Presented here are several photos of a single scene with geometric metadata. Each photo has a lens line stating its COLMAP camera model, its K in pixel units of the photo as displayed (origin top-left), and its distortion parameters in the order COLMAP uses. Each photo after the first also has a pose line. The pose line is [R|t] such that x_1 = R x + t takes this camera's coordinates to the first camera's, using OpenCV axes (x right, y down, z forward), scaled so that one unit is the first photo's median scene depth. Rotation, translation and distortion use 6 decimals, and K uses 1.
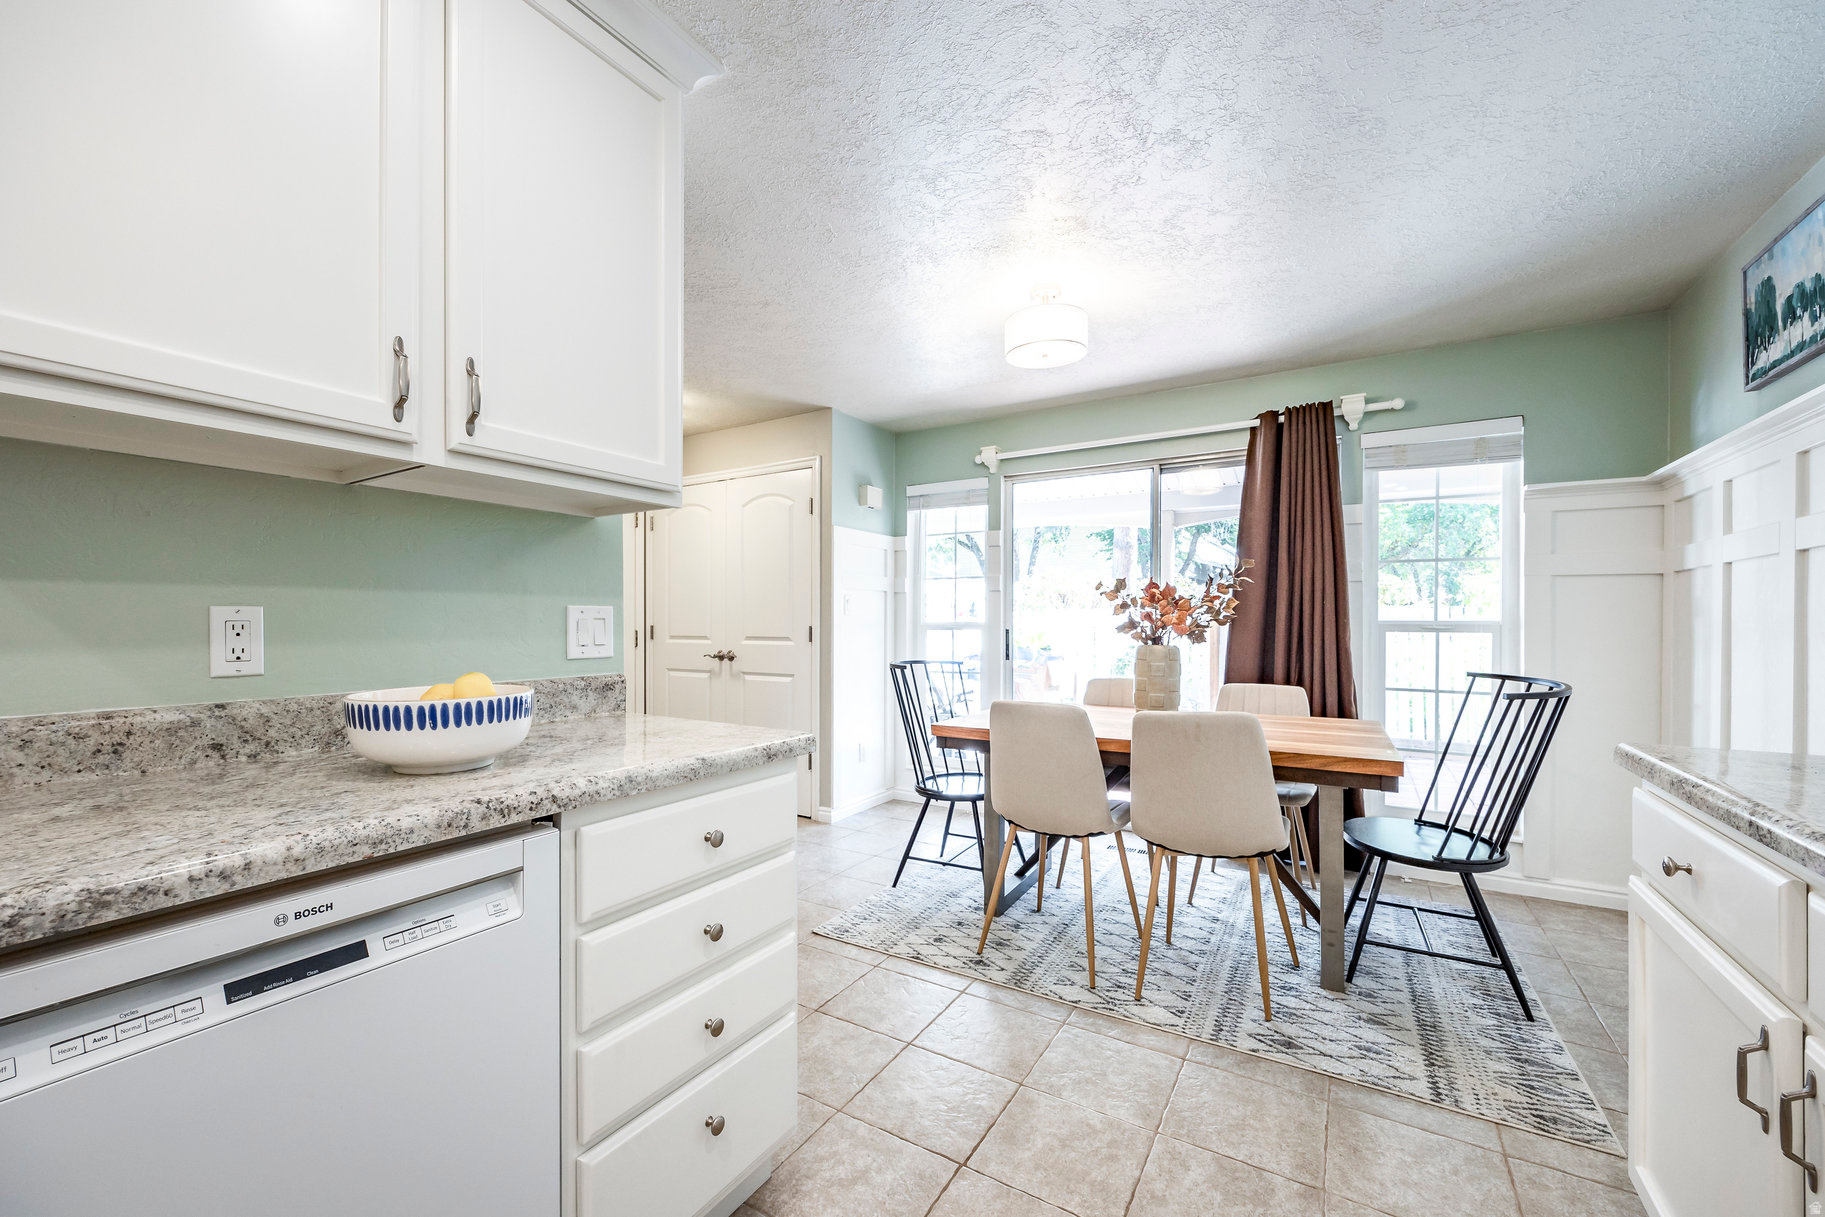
lens RADIAL K [[736.9, 0, 914.0], [0, 736.9, 630.2], [0, 0, 1]] dist [-0.000091, -0.000050]
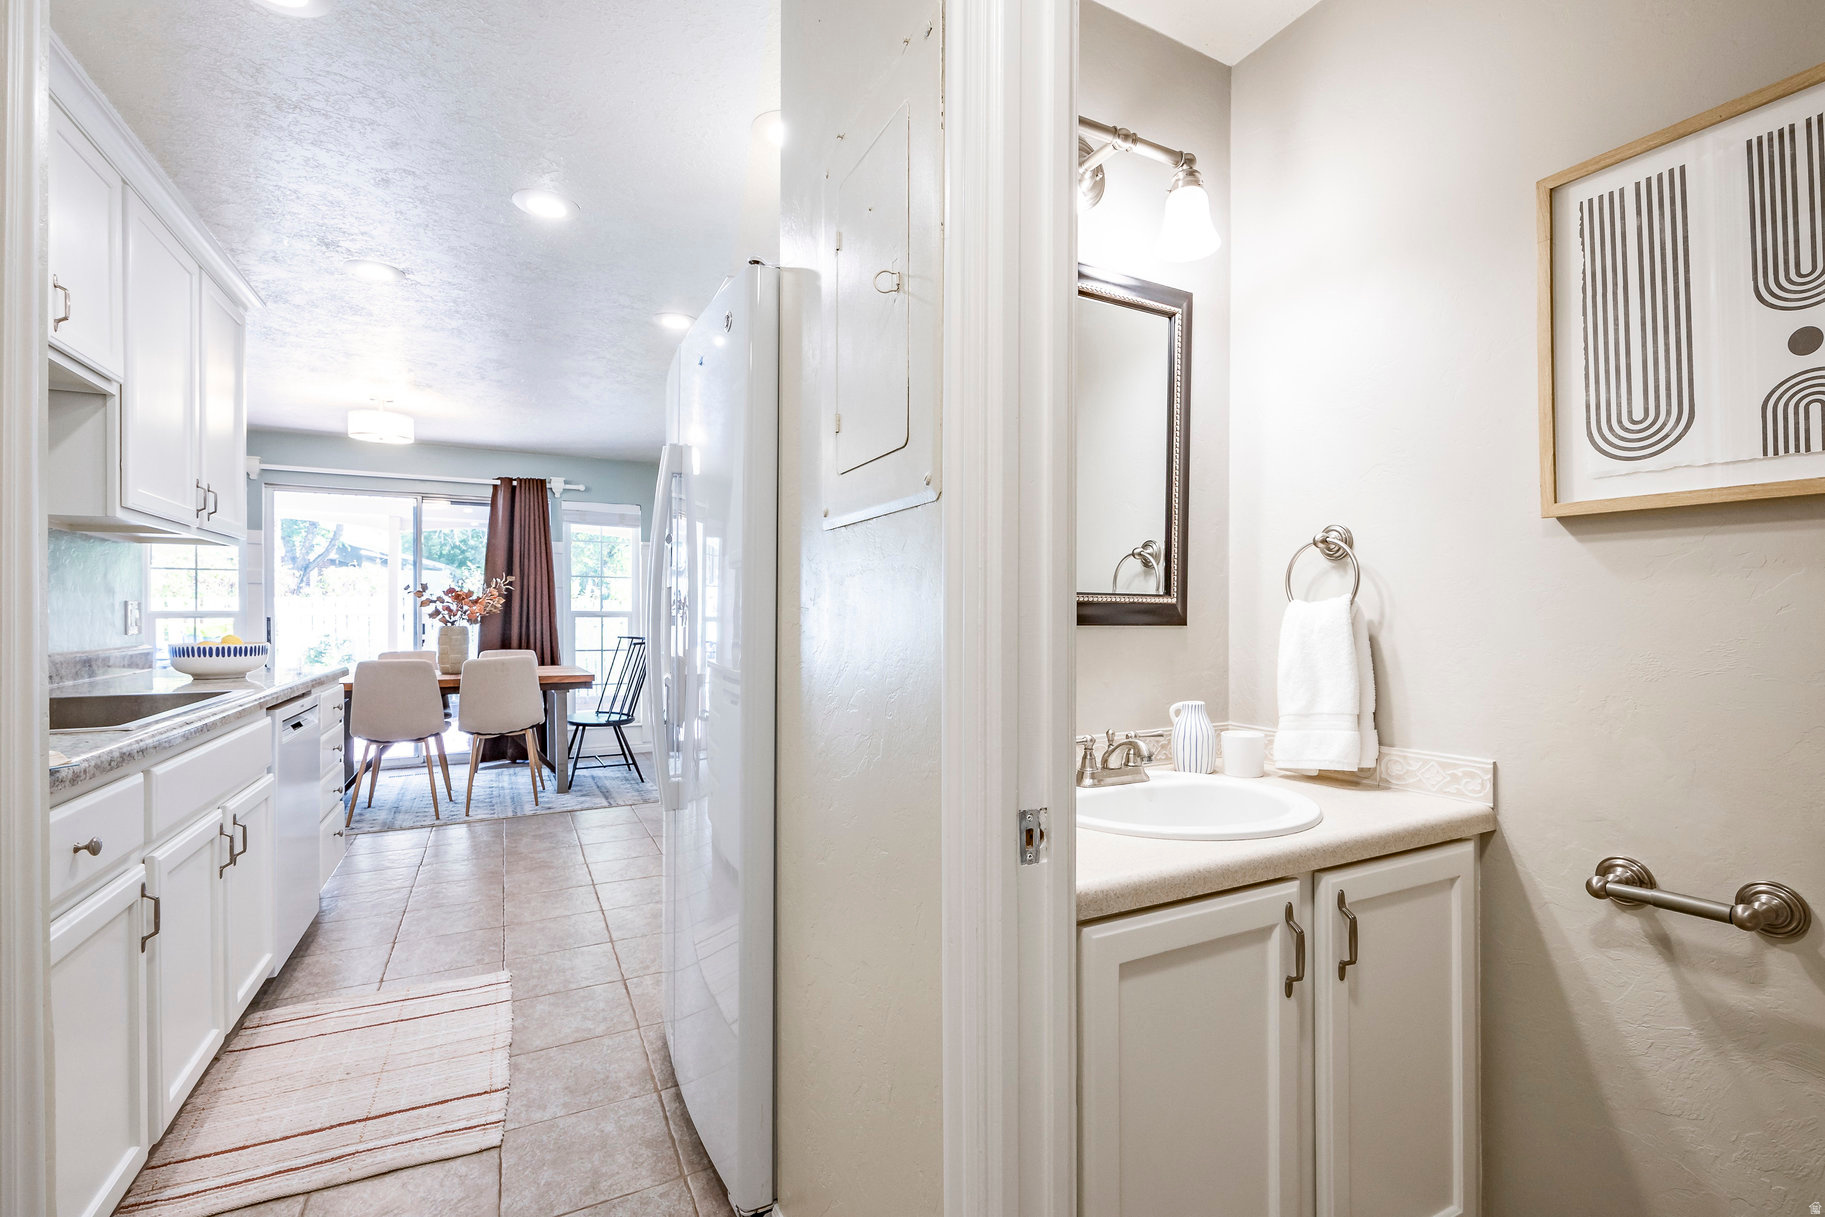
lens RADIAL K [[777.4, 0, 939.0], [0, 777.4, 609.1], [0, 0, 1]] dist [-0.001467, -0.000026]
pose [[0.498143, 0.005624, 0.867077, -0.512736], [0.006672, 0.999924, -0.010319, 0.007551], [-0.867069, 0.010926, 0.498068, -0.644444]]
